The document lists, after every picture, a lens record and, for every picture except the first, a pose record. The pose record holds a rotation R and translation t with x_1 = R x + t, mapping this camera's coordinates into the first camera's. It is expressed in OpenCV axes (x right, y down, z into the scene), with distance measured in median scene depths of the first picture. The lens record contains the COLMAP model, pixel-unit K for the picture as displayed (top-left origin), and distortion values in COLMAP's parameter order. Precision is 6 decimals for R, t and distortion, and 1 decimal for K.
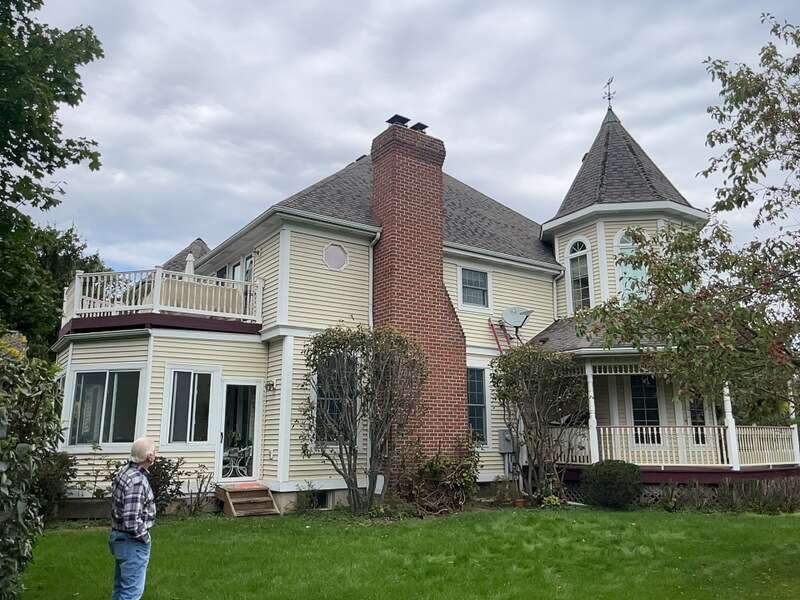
lens RADIAL K [[622.7, 0, 401.4], [0, 622.7, 299.7], [0, 0, 1]] dist [0.061907, -0.085959]
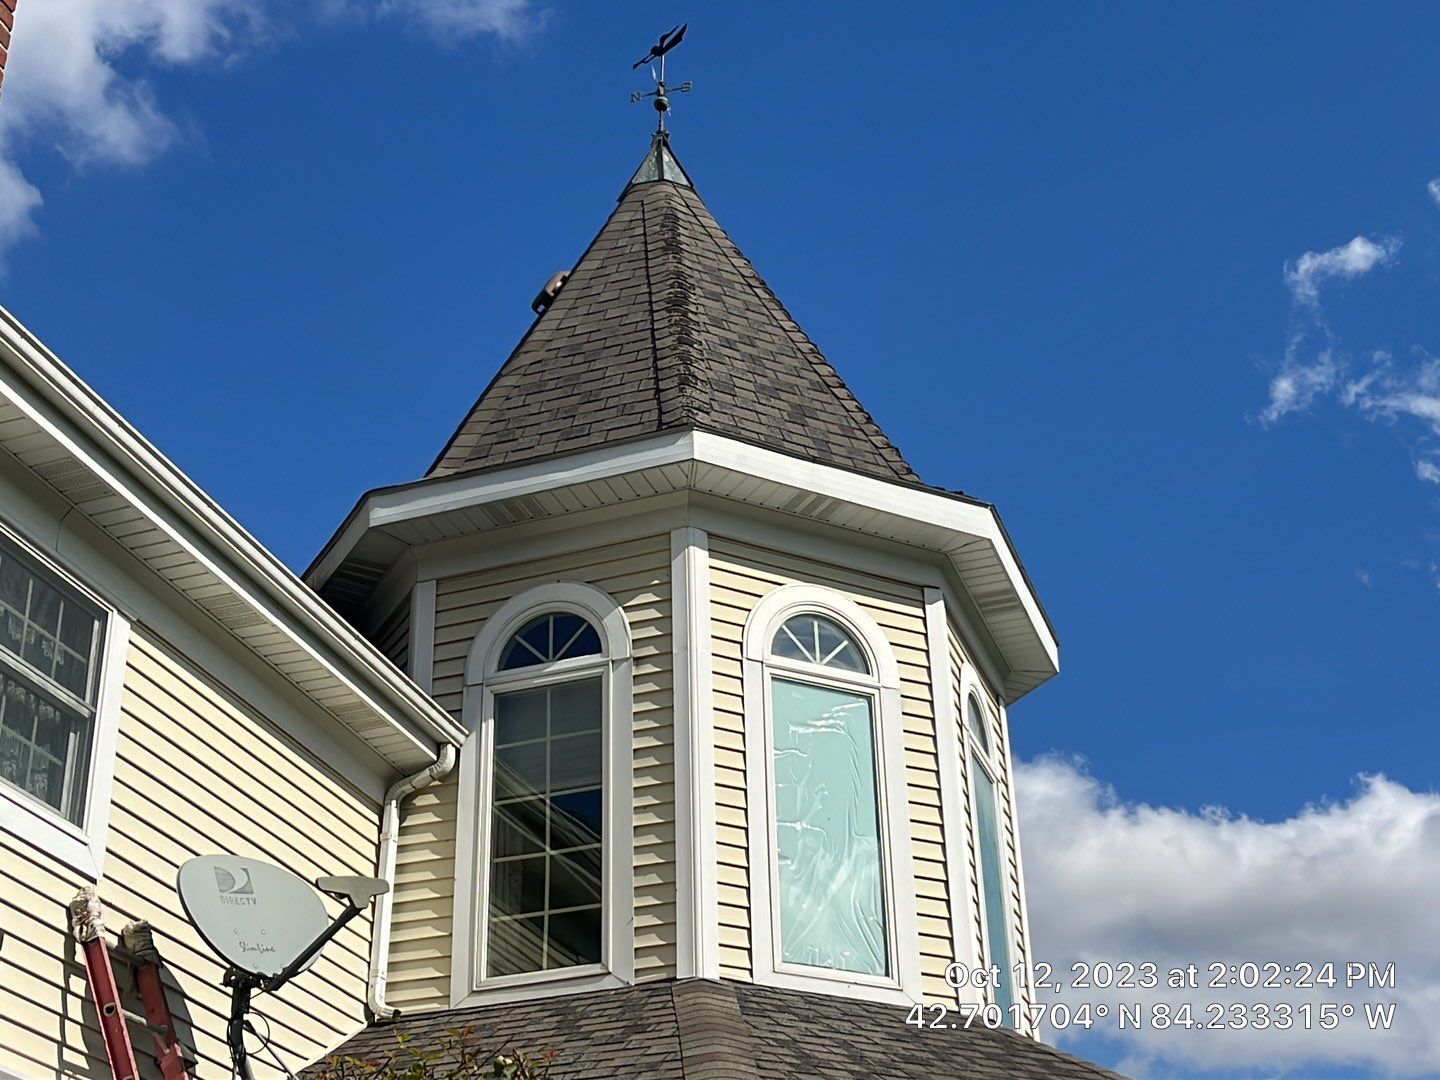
lens RADIAL K [[2168.7, 0, 720.0], [0, 2168.7, 540.0], [0, 0, 1]] dist [0.227722, 0.006021]
pose [[0.801750, 0.275349, 0.530453, -0.039547], [-0.107118, 0.939381, -0.325713, 0.112911], [-0.587982, 0.204319, 0.782643, 0.529349]]
